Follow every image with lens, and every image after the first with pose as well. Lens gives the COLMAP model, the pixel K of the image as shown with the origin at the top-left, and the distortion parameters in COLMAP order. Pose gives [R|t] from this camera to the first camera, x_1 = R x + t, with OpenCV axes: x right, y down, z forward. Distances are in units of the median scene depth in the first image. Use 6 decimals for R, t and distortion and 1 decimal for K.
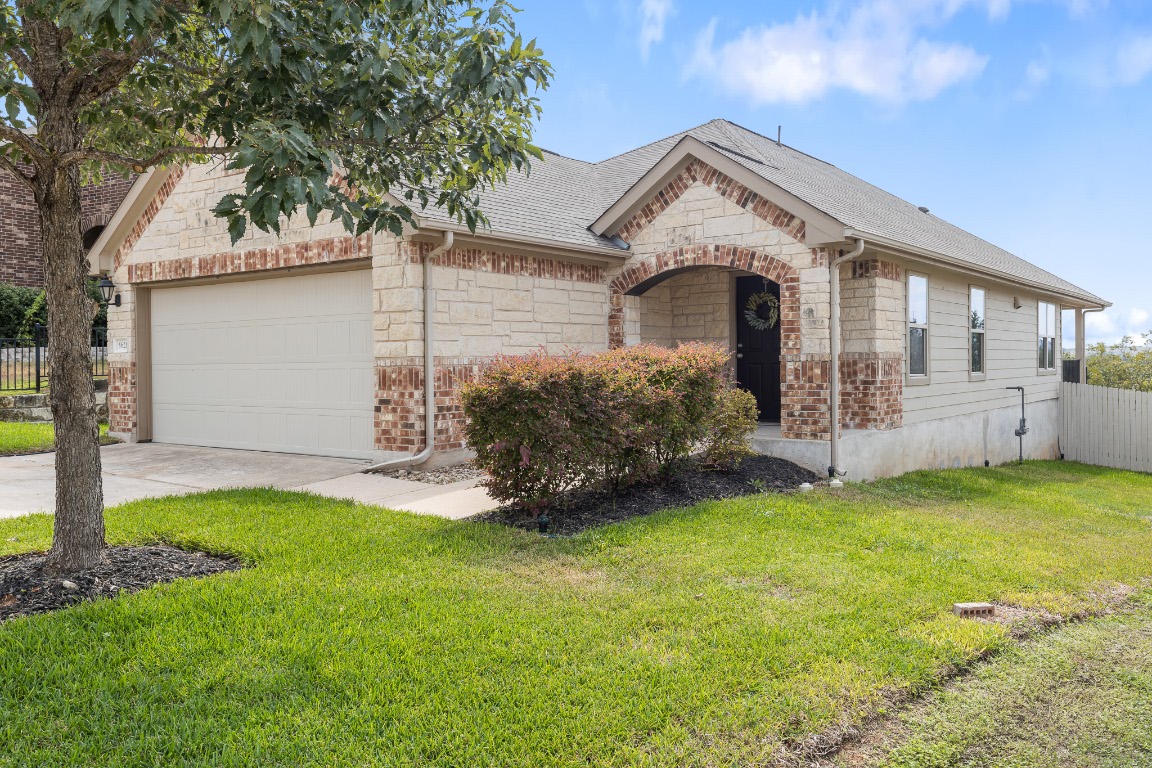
lens RADIAL K [[951.3, 0, 576.0], [0, 951.3, 384.0], [0, 0, 1]] dist [0.001808, 0.000097]
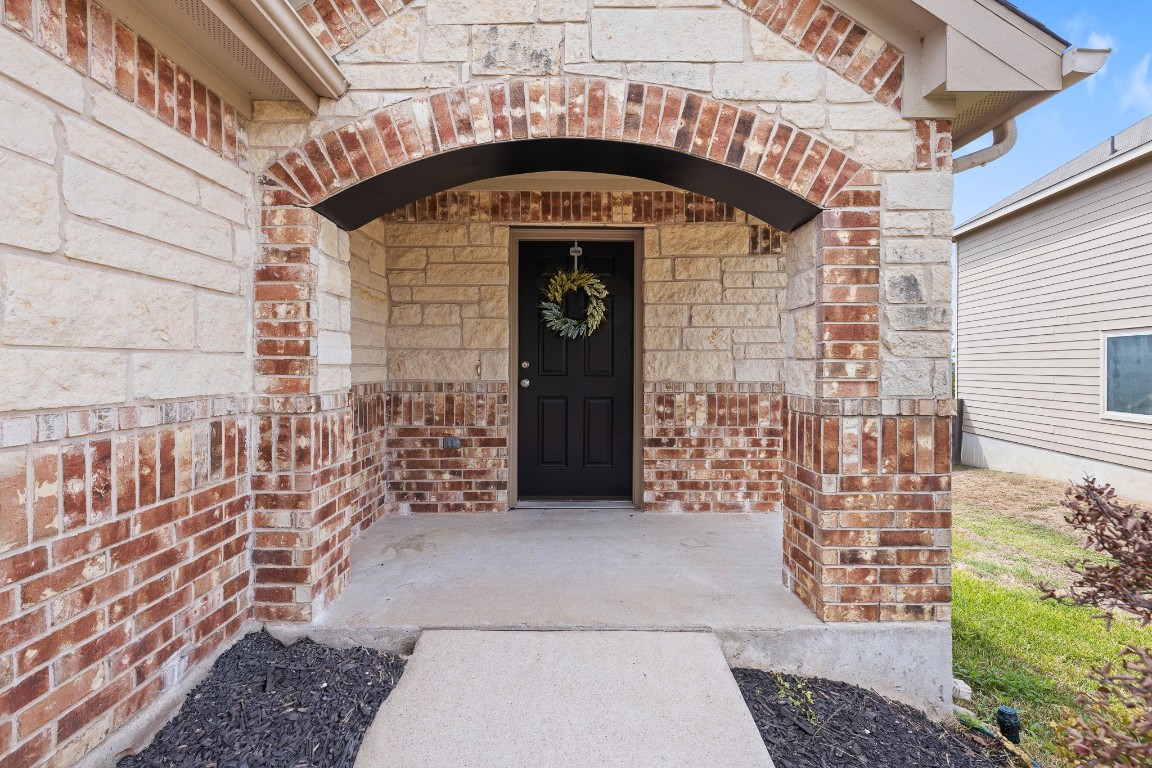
lens RADIAL K [[518.7, 0, 578.9], [0, 518.7, 369.4], [0, 0, 1]] dist [0.002540, -0.000700]
pose [[0.791753, 0.008814, 0.610778, 0.014587], [0.004549, 0.999783, -0.020323, -0.035957], [-0.610825, 0.018869, 0.791541, 0.845294]]
